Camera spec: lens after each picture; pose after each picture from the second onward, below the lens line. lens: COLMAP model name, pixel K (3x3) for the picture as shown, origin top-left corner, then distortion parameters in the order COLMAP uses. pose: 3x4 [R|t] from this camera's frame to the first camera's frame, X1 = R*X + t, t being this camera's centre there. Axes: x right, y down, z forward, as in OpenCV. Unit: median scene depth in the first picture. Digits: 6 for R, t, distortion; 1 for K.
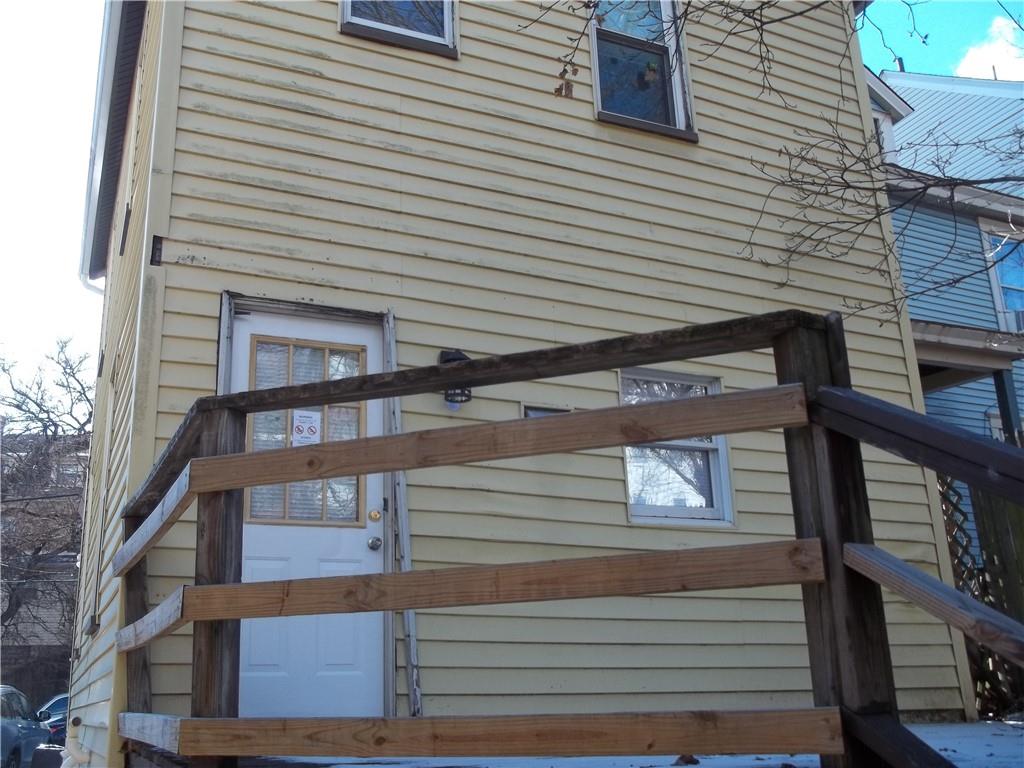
lens RADIAL K [[1007.8, 0, 512.0], [0, 1007.8, 384.0], [0, 0, 1]] dist [-0.066309, 0.000943]
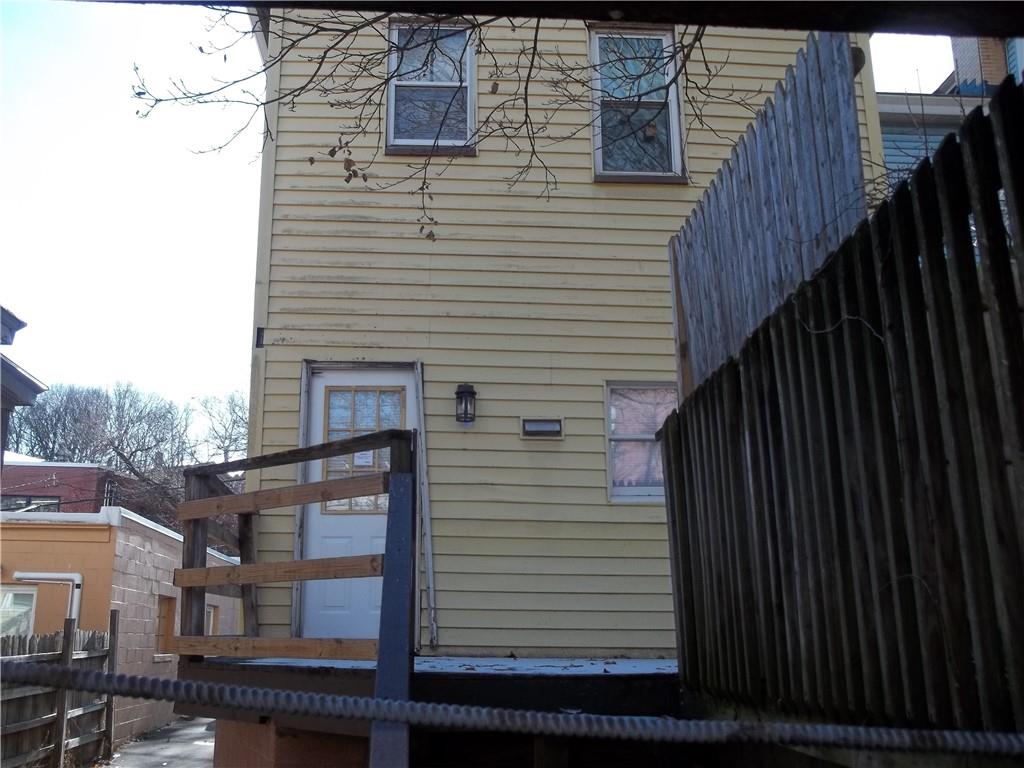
lens RADIAL K [[1007.8, 0, 512.0], [0, 1007.8, 384.0], [0, 0, 1]] dist [-0.066309, 0.000943]
pose [[0.936307, -0.061969, -0.345671, 0.511779], [0.084397, 0.995167, 0.050199, -0.103876], [0.340890, -0.076175, 0.937012, -0.298768]]
